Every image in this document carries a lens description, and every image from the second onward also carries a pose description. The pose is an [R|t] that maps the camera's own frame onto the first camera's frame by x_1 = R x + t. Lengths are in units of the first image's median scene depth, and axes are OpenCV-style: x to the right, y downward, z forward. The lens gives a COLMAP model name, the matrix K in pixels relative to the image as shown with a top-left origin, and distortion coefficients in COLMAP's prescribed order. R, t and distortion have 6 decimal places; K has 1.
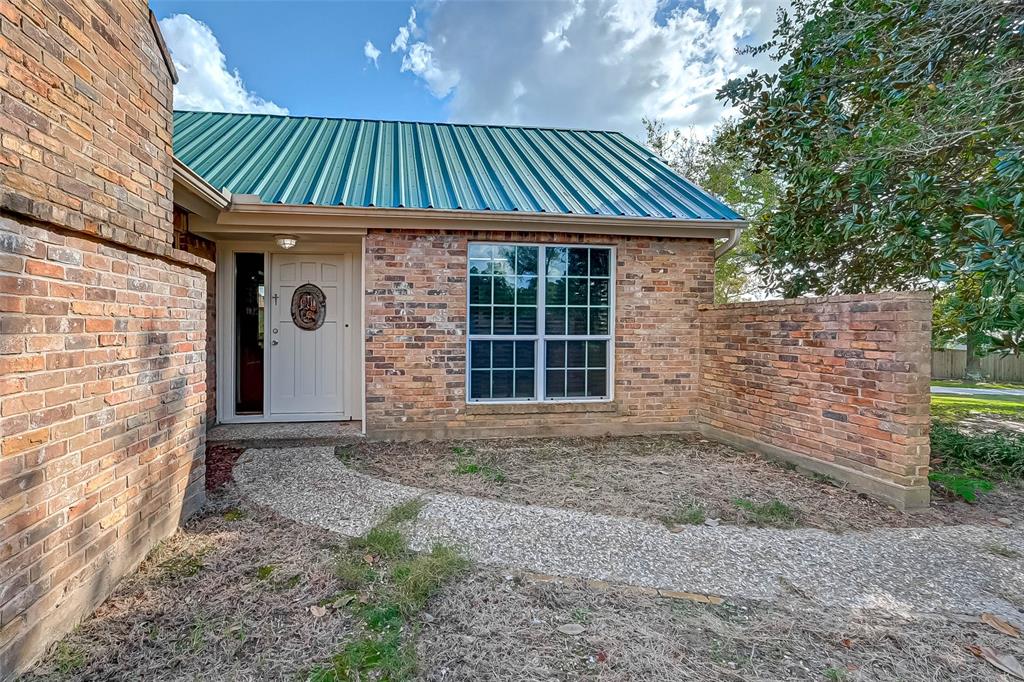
lens RADIAL K [[492.9, 0, 513.5], [0, 492.9, 326.1], [0, 0, 1]] dist [-0.001097, -0.000376]
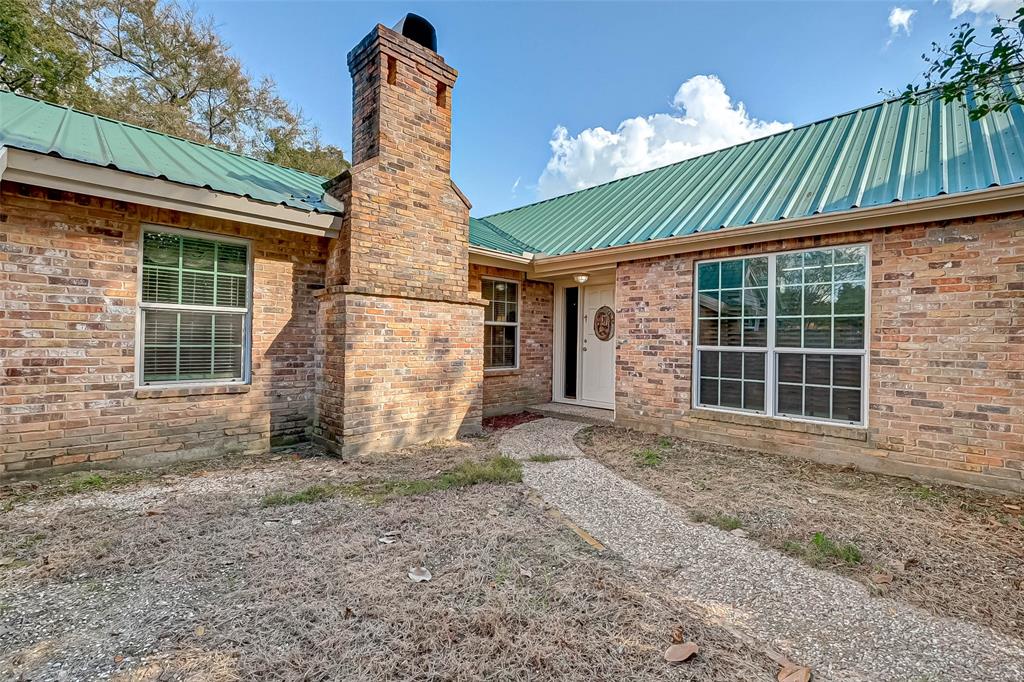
lens RADIAL K [[492.9, 0, 513.5], [0, 492.9, 326.1], [0, 0, 1]] dist [-0.001097, -0.000376]
pose [[0.564156, -0.017248, -0.825488, 0.595265], [-0.012667, 0.999483, -0.029541, 0.012303], [0.825571, 0.027122, 0.563646, 0.037941]]
